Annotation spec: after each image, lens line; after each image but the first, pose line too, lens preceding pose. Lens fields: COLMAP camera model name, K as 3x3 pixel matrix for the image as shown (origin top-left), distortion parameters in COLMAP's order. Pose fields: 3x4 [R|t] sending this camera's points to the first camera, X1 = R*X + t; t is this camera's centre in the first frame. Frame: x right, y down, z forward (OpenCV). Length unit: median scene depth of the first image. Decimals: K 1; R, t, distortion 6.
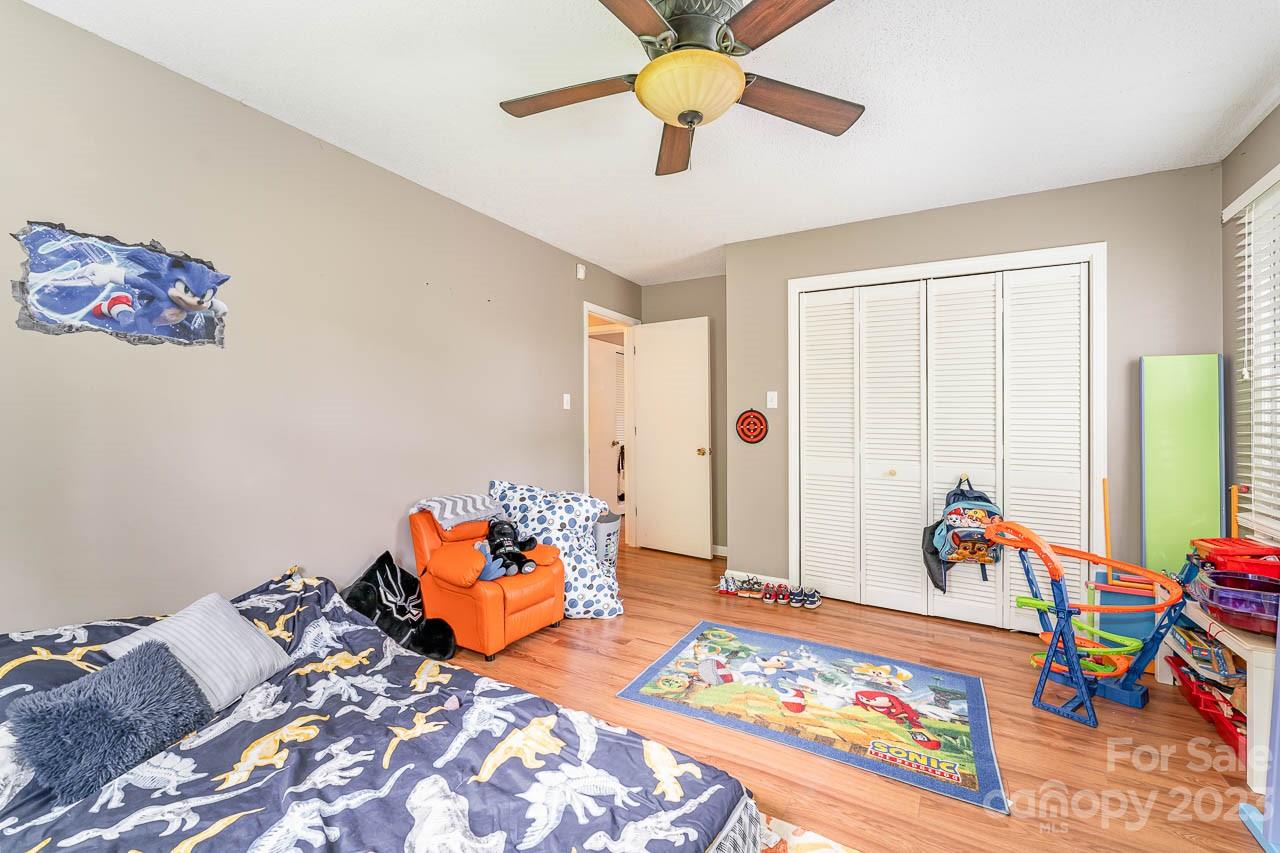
lens RADIAL K [[550.2, 0, 640.0], [0, 550.2, 426.5], [0, 0, 1]] dist [-0.001145, -0.000099]
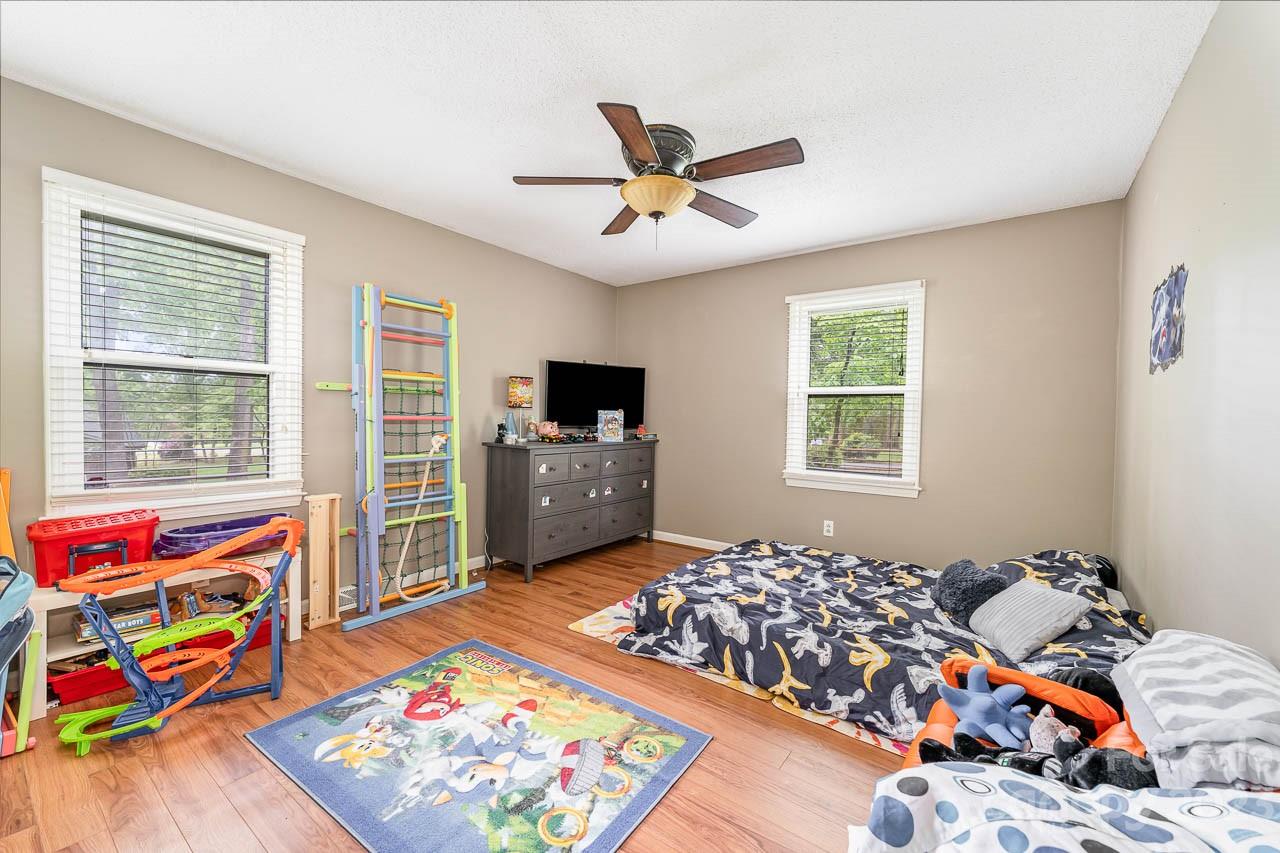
lens RADIAL K [[550.2, 0, 640.0], [0, 550.2, 426.5], [0, 0, 1]] dist [-0.001145, -0.000099]
pose [[-0.995541, -0.037340, 0.086629, 0.013698], [-0.036555, 0.999275, 0.010632, -0.008022], [-0.086963, 0.007418, -0.996184, 1.888286]]
